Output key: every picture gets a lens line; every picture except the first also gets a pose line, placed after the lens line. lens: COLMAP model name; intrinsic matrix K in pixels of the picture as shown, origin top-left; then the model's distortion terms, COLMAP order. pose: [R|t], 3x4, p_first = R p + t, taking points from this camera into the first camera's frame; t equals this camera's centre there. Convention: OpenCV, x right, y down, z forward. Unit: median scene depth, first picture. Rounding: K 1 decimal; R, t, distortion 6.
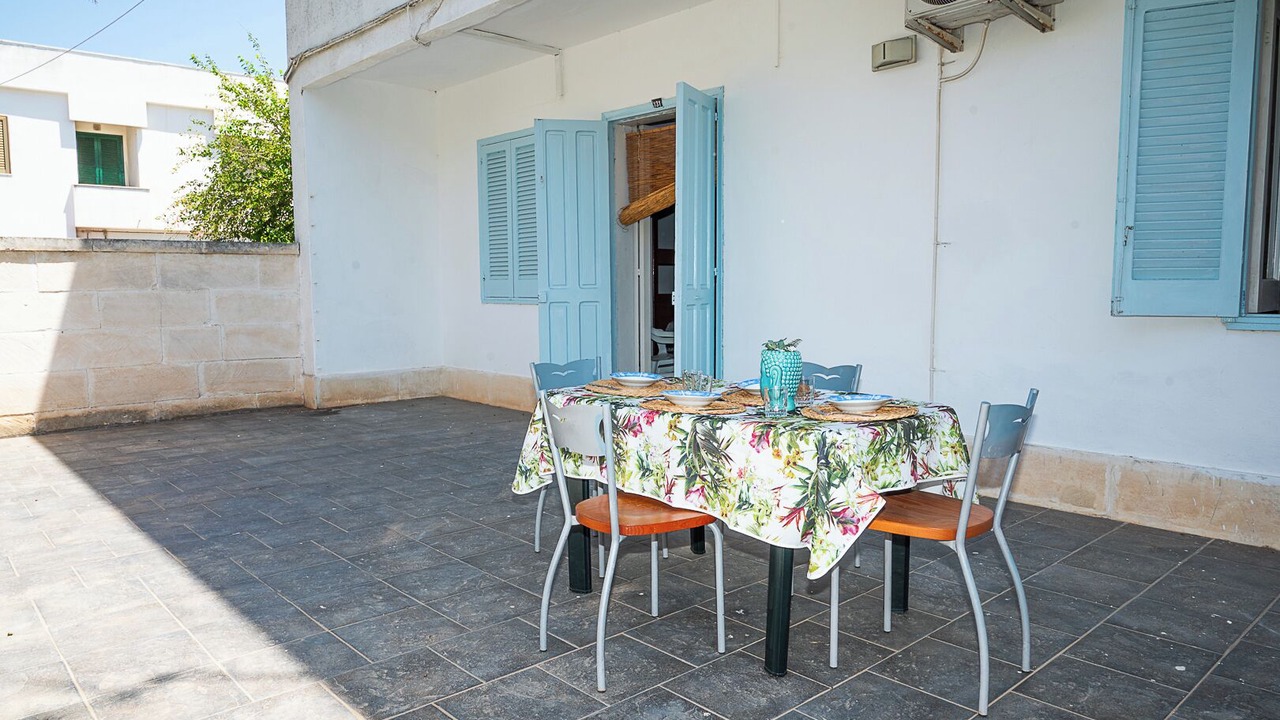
lens RADIAL K [[854.3, 0, 639.0], [0, 854.3, 361.0], [0, 0, 1]] dist [-0.009072, -0.001115]
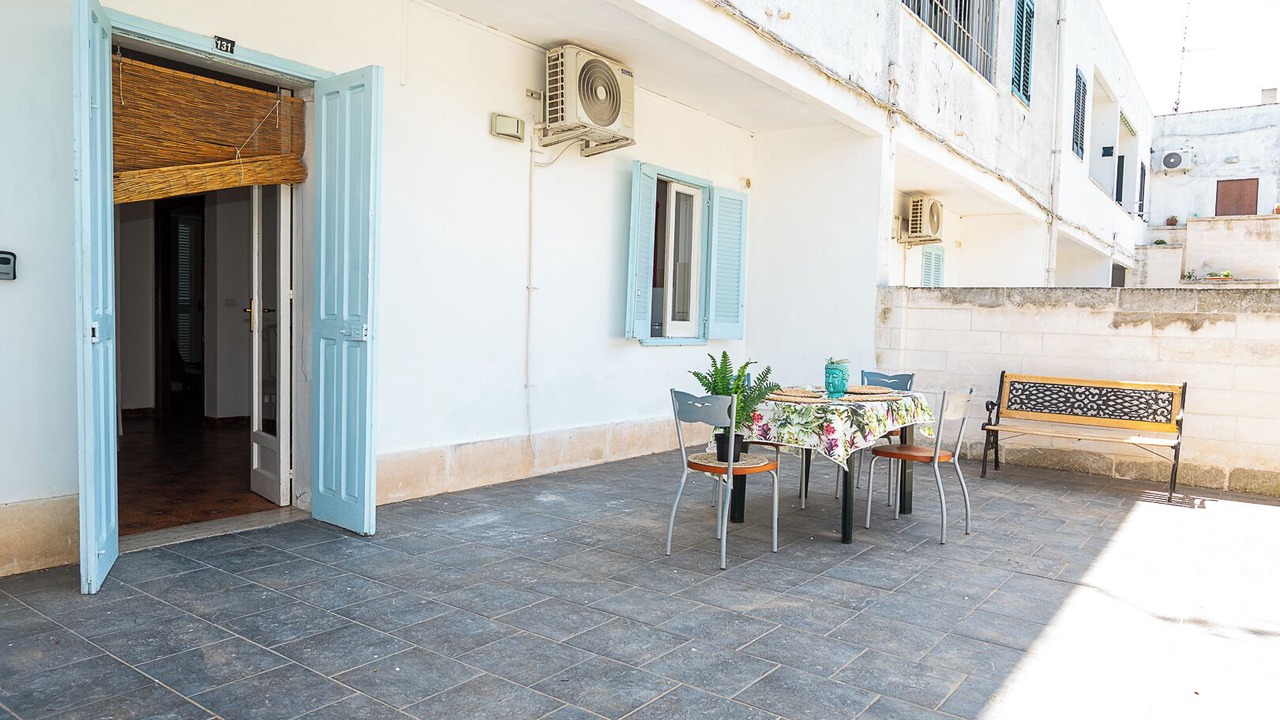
lens RADIAL K [[854.3, 0, 638.5], [0, 854.3, 362.1], [0, 0, 1]] dist [-0.009072, -0.001115]
pose [[-0.192943, -0.047511, 0.980059, -1.079461], [0.062163, 0.996229, 0.060532, -0.107076], [-0.979239, 0.072603, -0.189262, 1.238545]]
